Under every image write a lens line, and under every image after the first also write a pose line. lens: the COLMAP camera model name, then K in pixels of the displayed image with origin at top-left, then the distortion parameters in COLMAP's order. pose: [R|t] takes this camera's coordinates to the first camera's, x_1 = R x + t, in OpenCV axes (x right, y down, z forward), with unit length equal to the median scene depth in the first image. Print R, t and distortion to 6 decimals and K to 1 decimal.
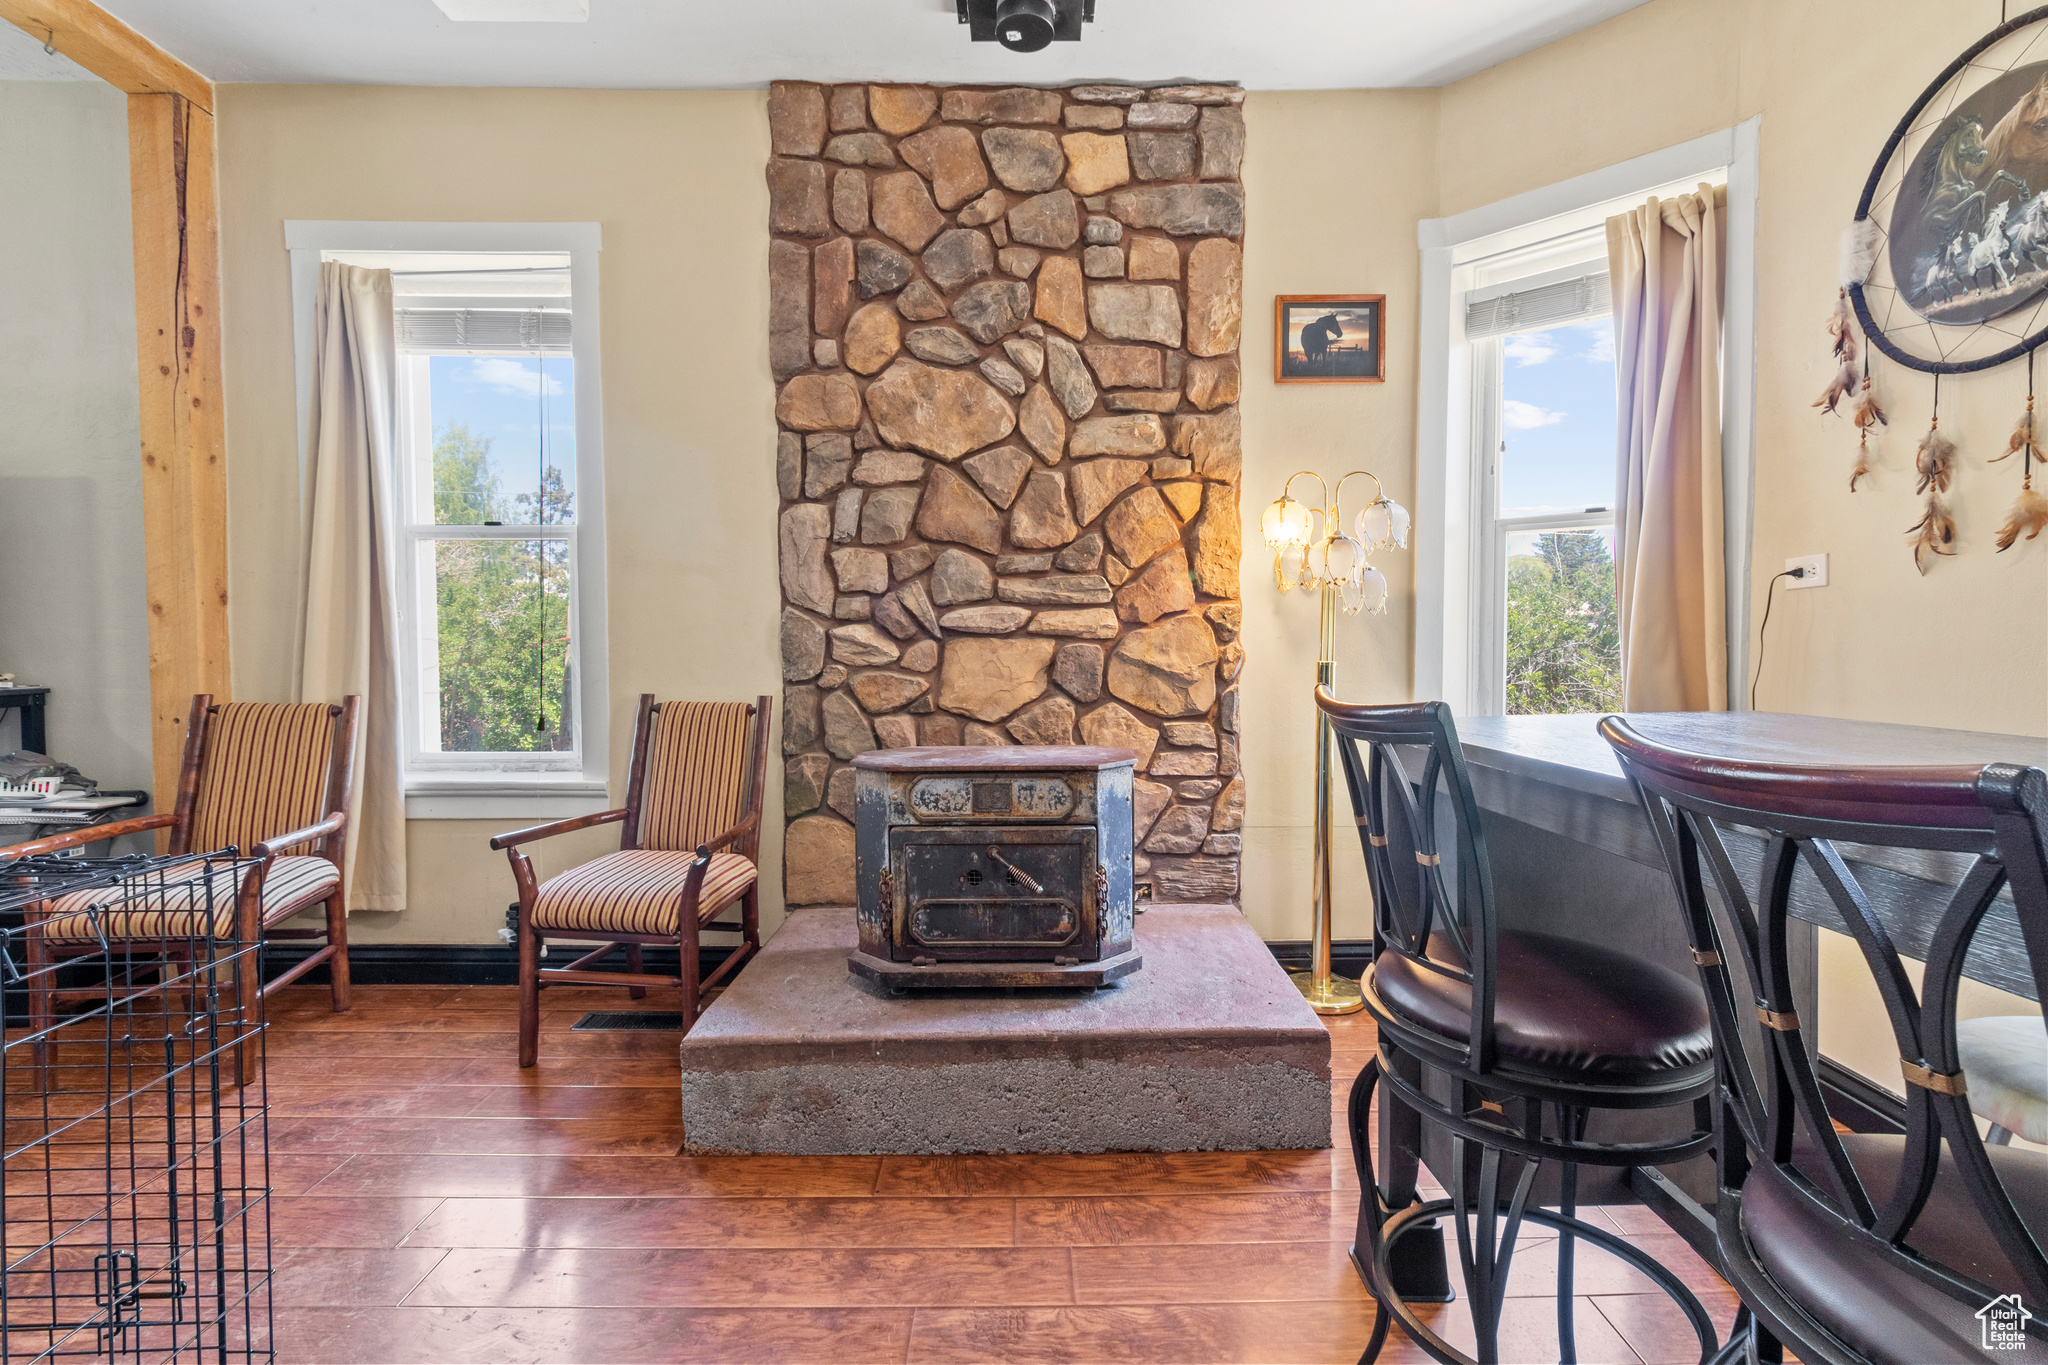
lens RADIAL K [[947.3, 0, 1031.8], [0, 947.3, 670.8], [0, 0, 1]] dist [0.014066, -0.000329]
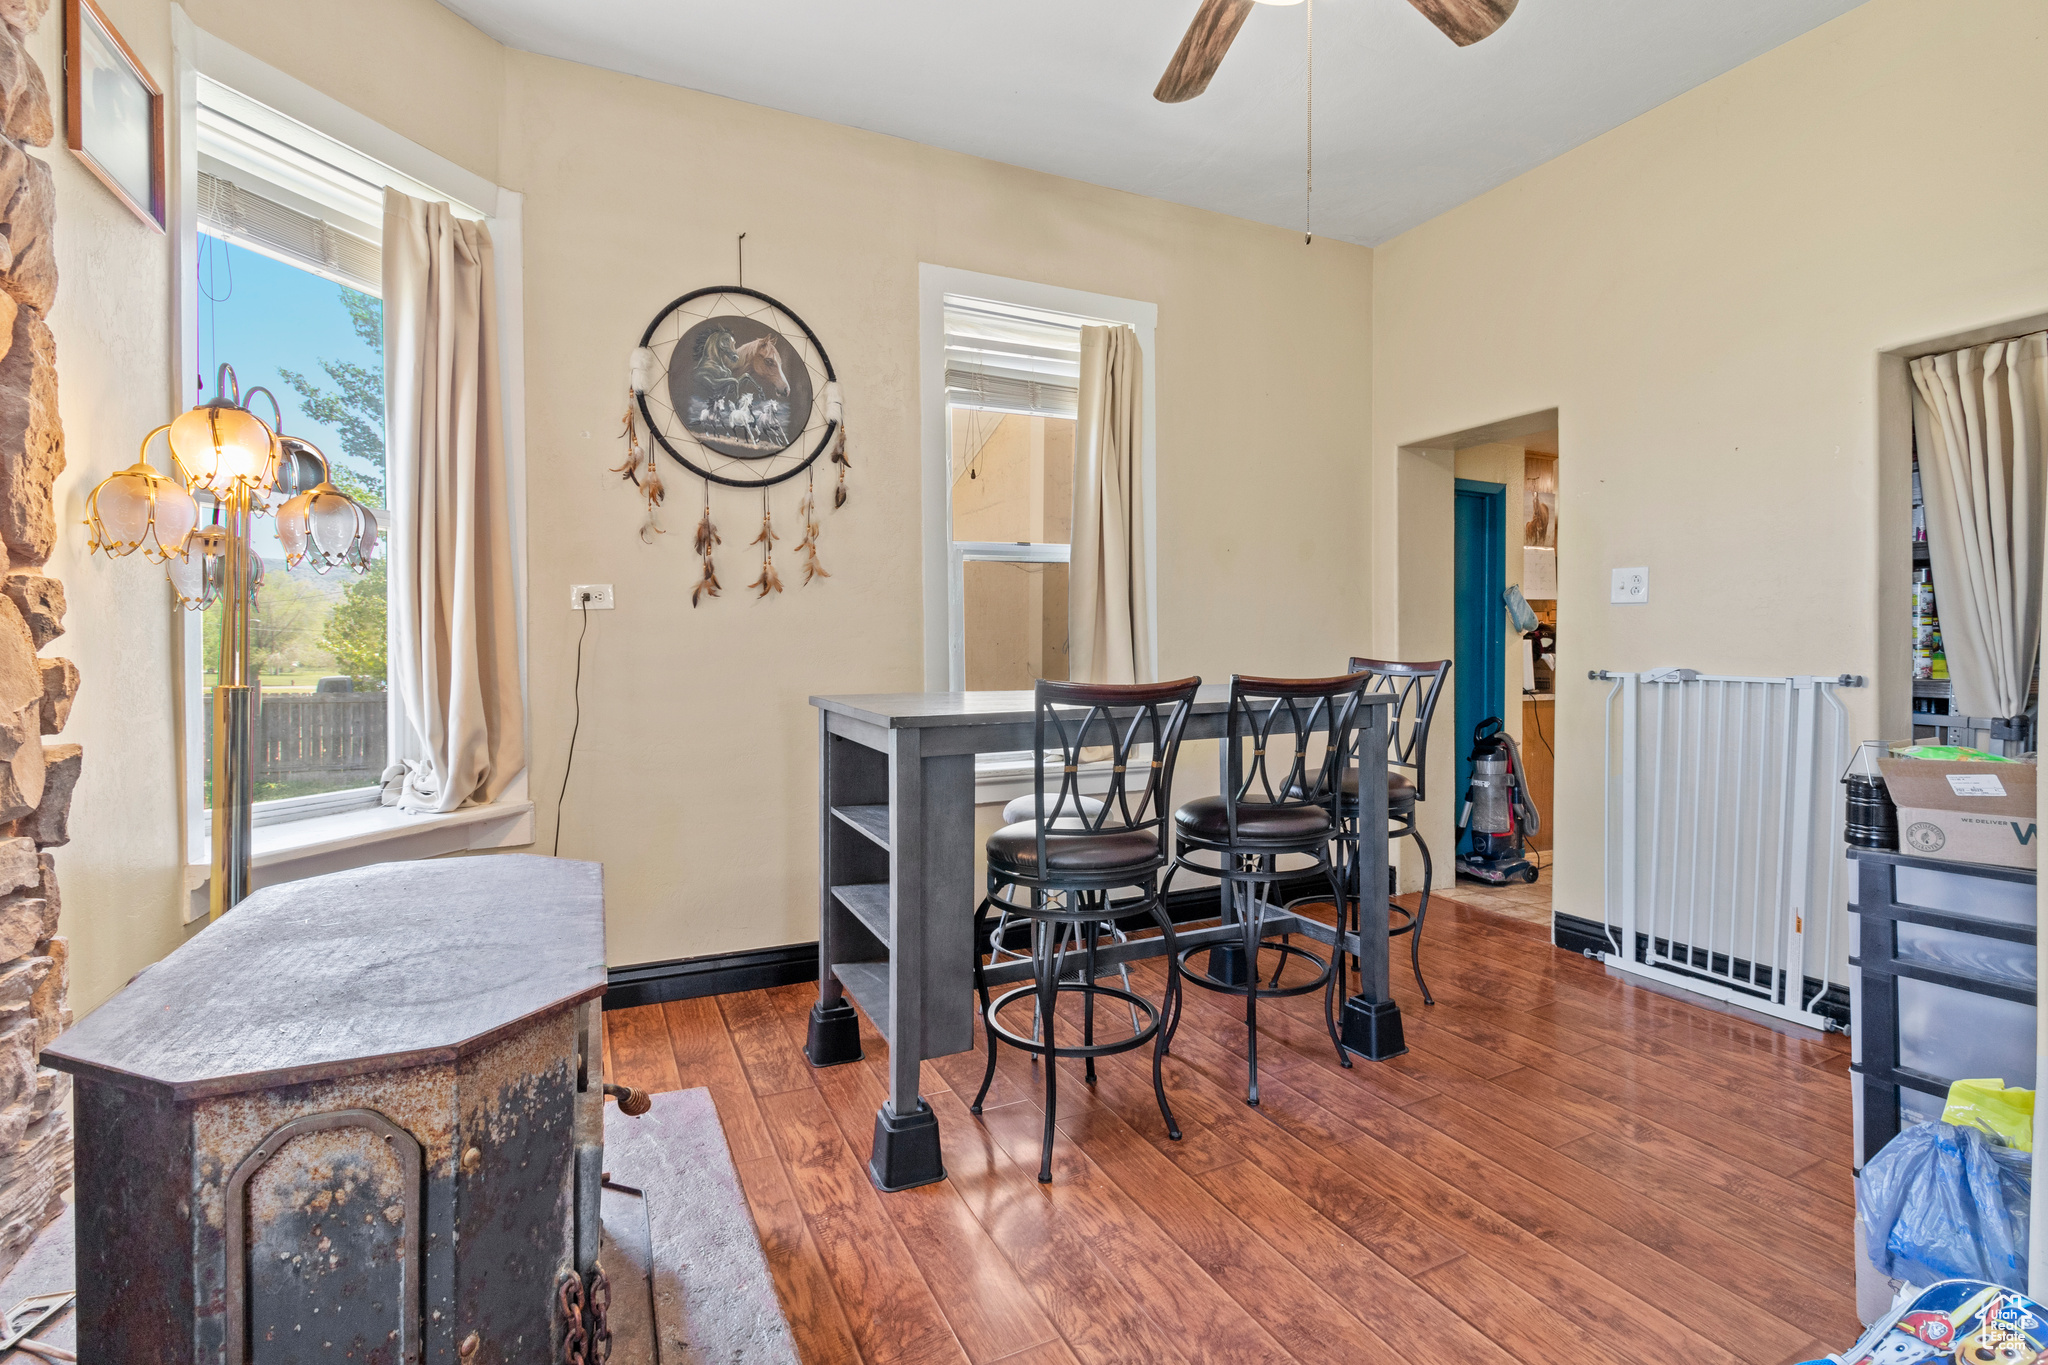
lens RADIAL K [[947.3, 0, 1031.9], [0, 947.3, 671.1], [0, 0, 1]] dist [0.014066, -0.000329]
pose [[-0.414803, -0.014626, 0.909794, -0.692626], [0.031623, 0.999035, 0.030479, -0.031170], [-0.909361, 0.041414, -0.413940, 1.201330]]
